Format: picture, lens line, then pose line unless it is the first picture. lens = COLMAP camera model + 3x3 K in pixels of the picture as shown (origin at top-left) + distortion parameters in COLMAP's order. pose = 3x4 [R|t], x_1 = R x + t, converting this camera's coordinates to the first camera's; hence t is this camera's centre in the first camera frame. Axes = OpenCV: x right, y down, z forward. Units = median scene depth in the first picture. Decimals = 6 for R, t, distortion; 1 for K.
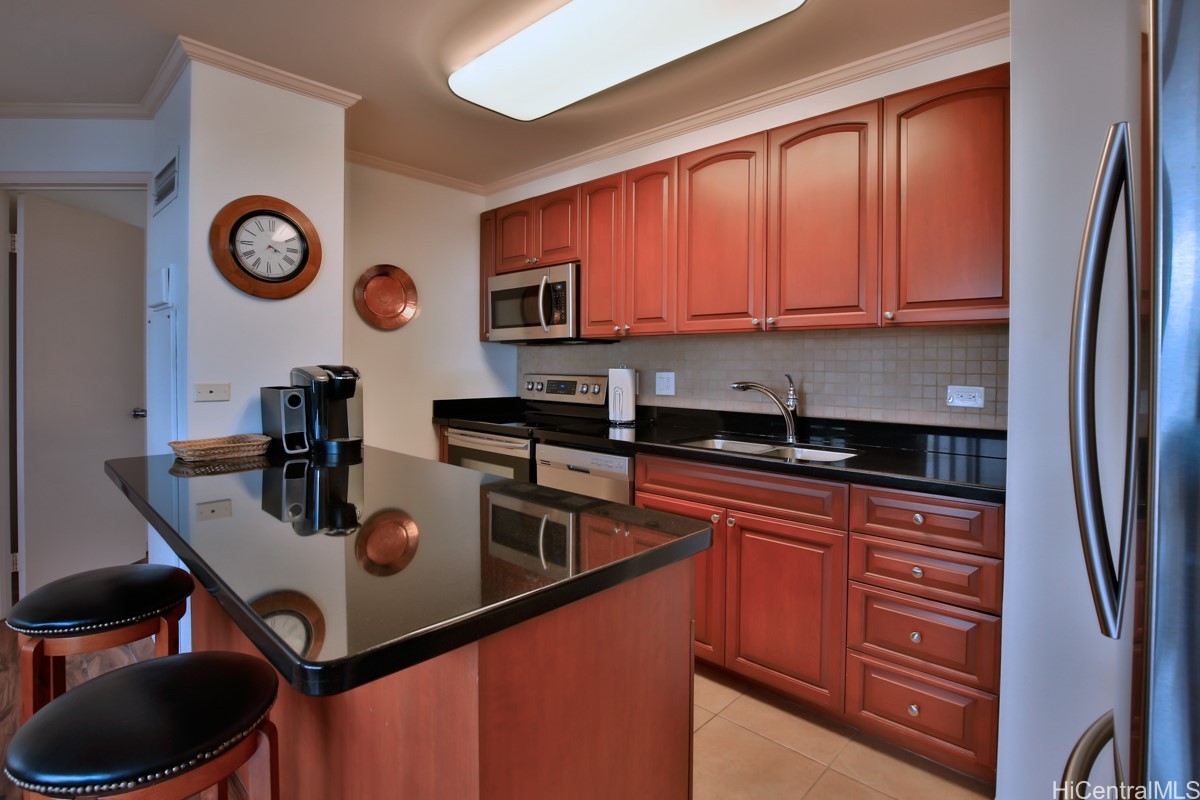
lens RADIAL K [[574.5, 0, 611.4], [0, 574.5, 367.1], [0, 0, 1]] dist [-0.018653, -0.000047]
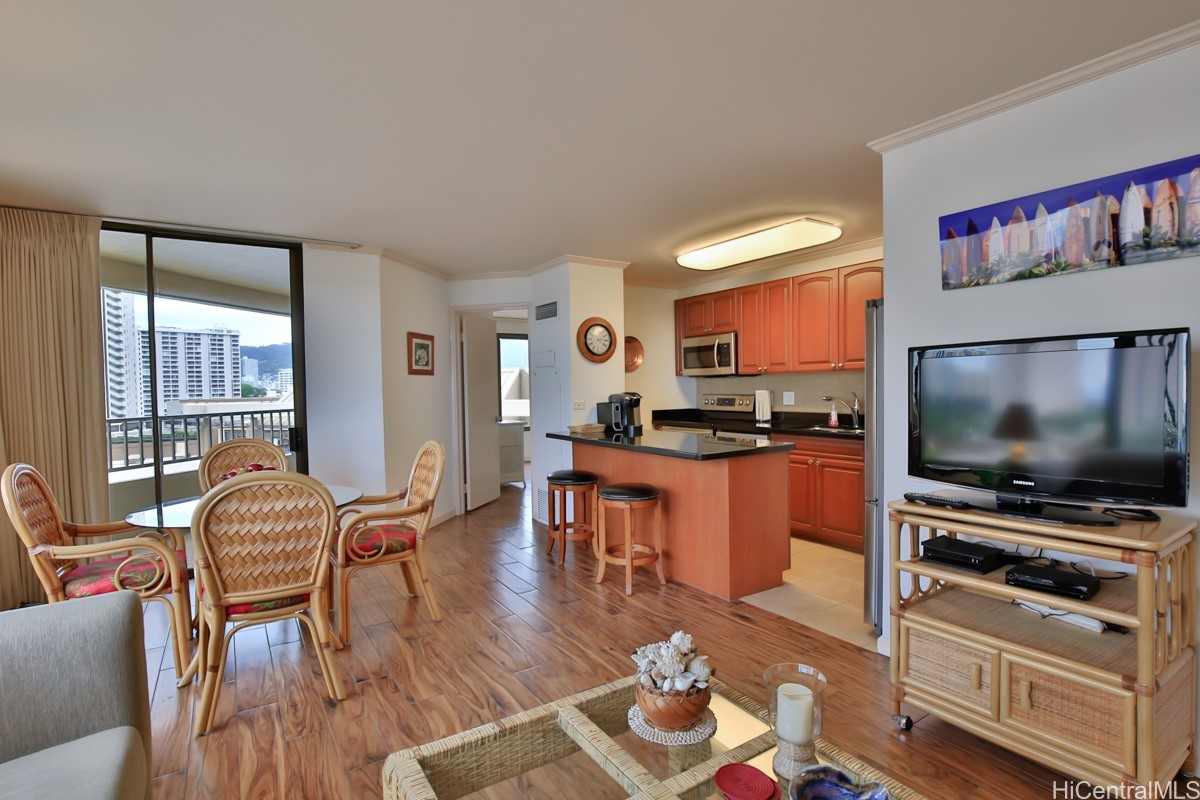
lens RADIAL K [[588.9, 0, 600.0], [0, 588.9, 400.0], [0, 0, 1]] dist [-0.000813, -0.000165]
pose [[0.968614, -0.017271, -0.247970, -0.020691], [0.022713, 0.999560, 0.019102, -0.016022], [0.247531, -0.024134, 0.968579, -1.003882]]
